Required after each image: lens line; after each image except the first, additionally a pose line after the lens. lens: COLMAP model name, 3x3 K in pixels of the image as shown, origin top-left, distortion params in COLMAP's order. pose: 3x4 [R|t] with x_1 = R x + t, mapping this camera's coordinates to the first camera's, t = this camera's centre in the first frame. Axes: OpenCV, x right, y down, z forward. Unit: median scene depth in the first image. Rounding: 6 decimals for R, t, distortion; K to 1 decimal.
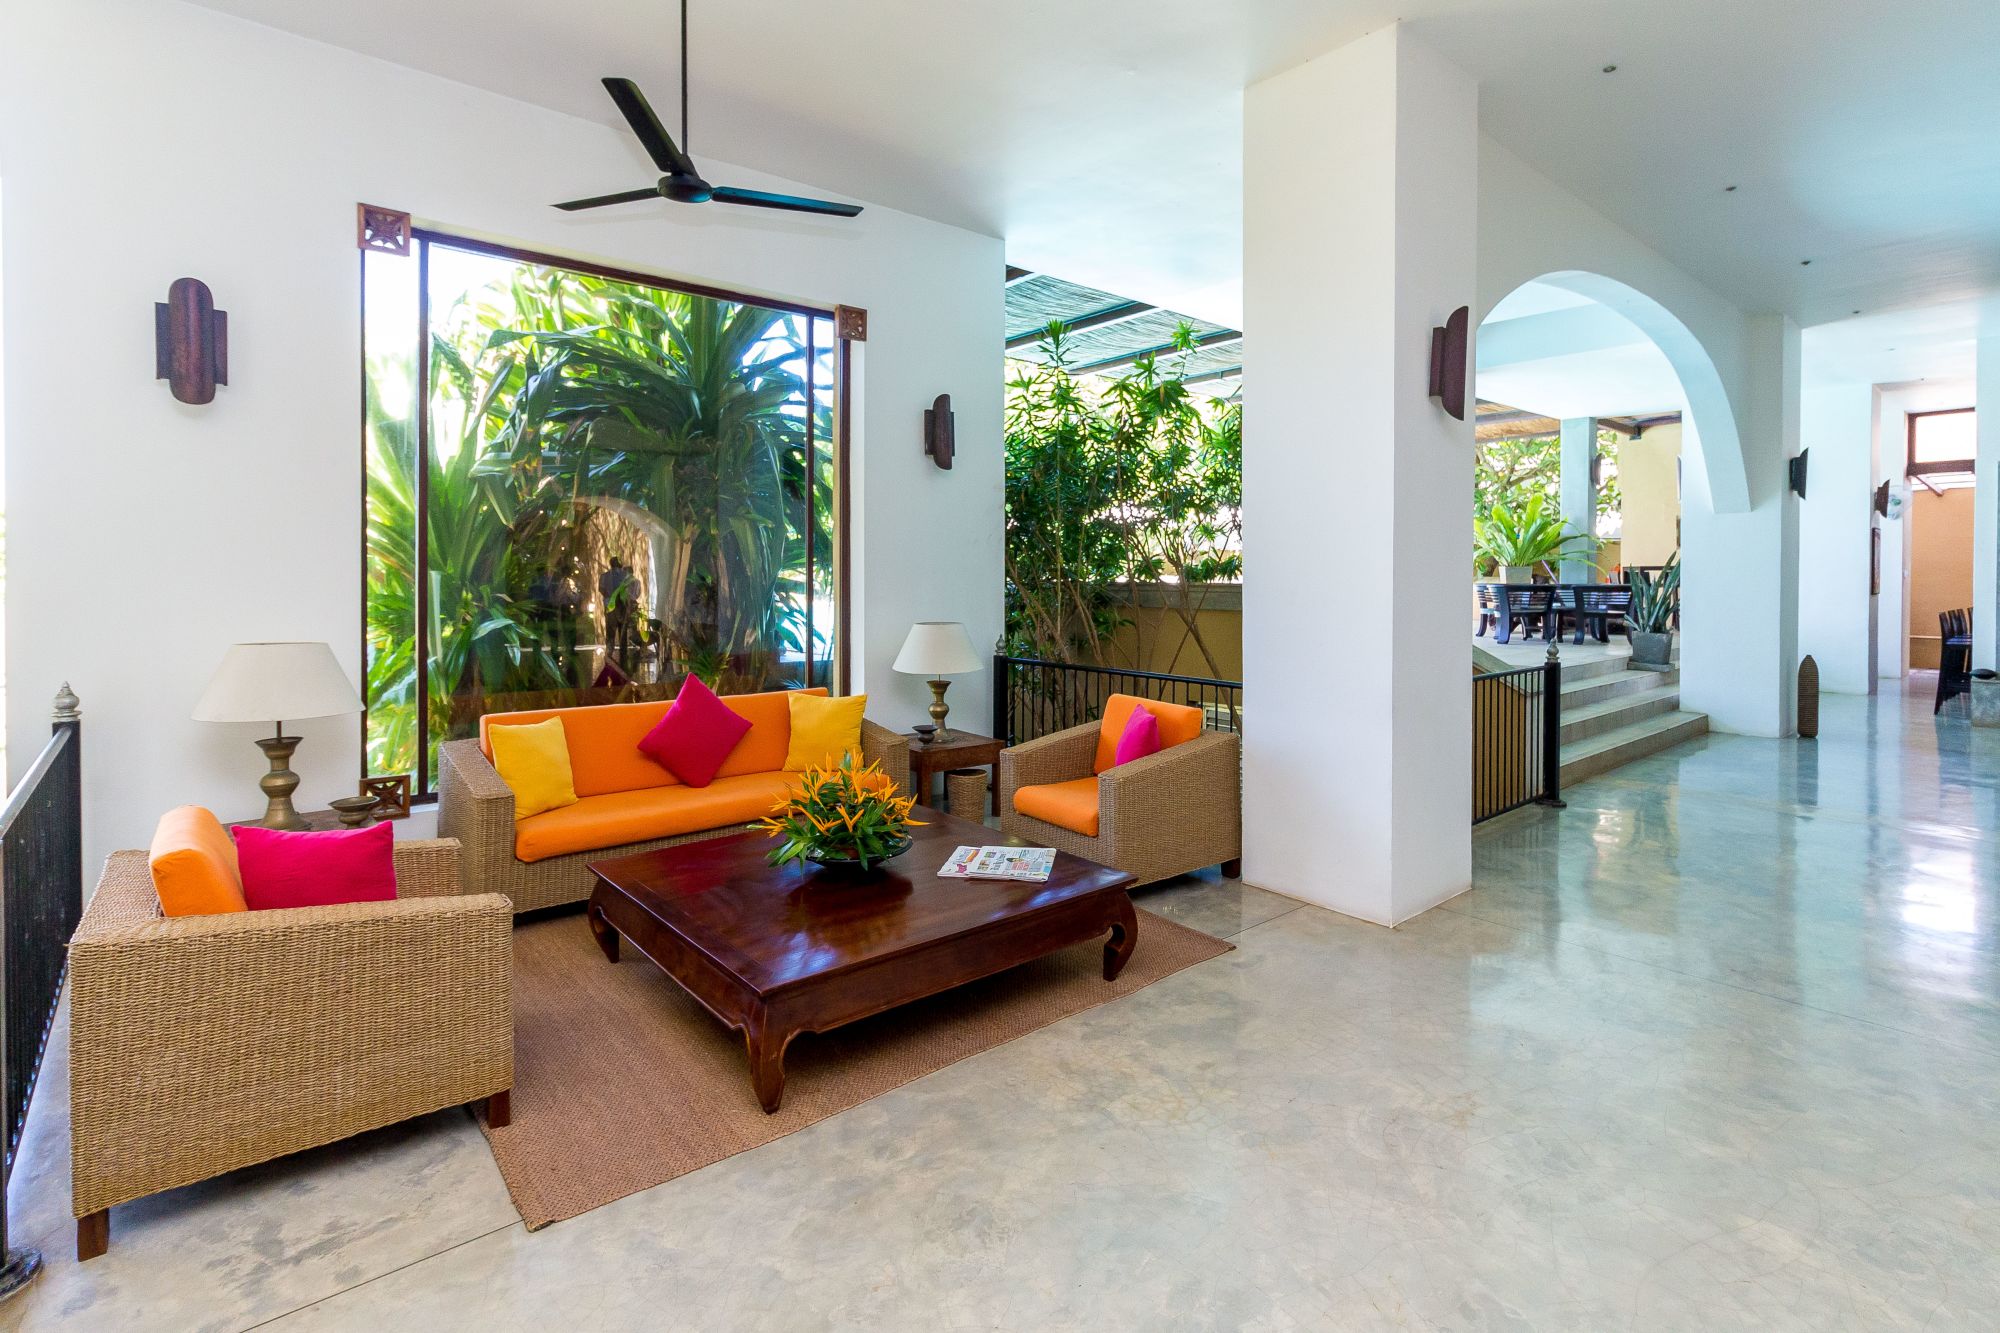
lens RADIAL K [[1005.0, 0, 997.0], [0, 1005.0, 569.1], [0, 0, 1]] dist [0.000835, -0.001275]
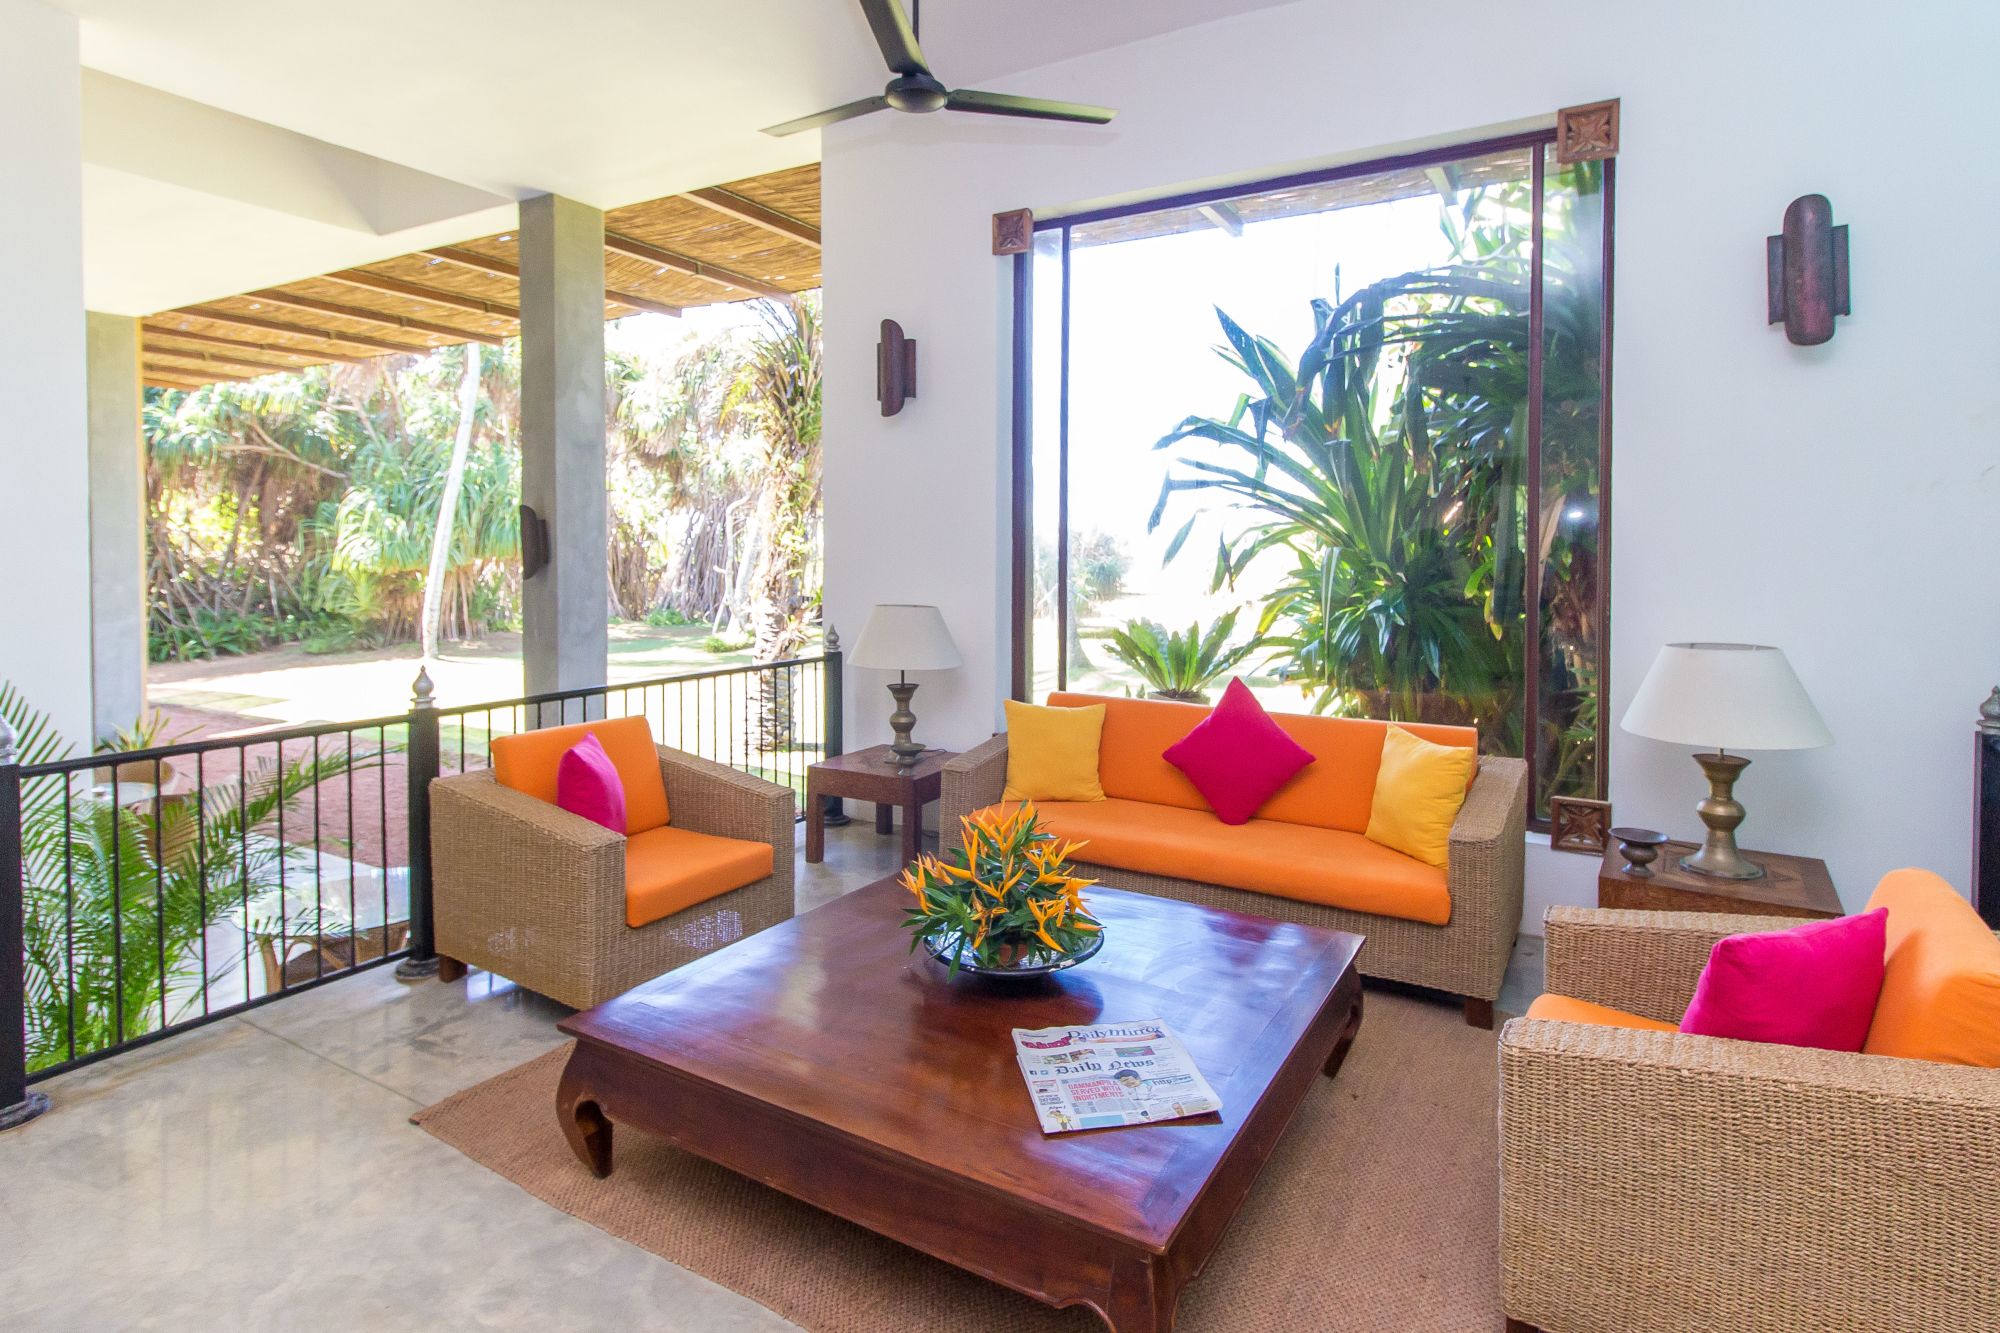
lens RADIAL K [[1005.0, 0, 997.0], [0, 1005.0, 569.1], [0, 0, 1]] dist [0.000835, -0.001275]
pose [[0.328787, 0.021389, -0.944162, 0.517673], [0.000587, 0.999739, 0.022852, 0.001555], [0.944404, -0.008068, 0.328688, 0.786014]]
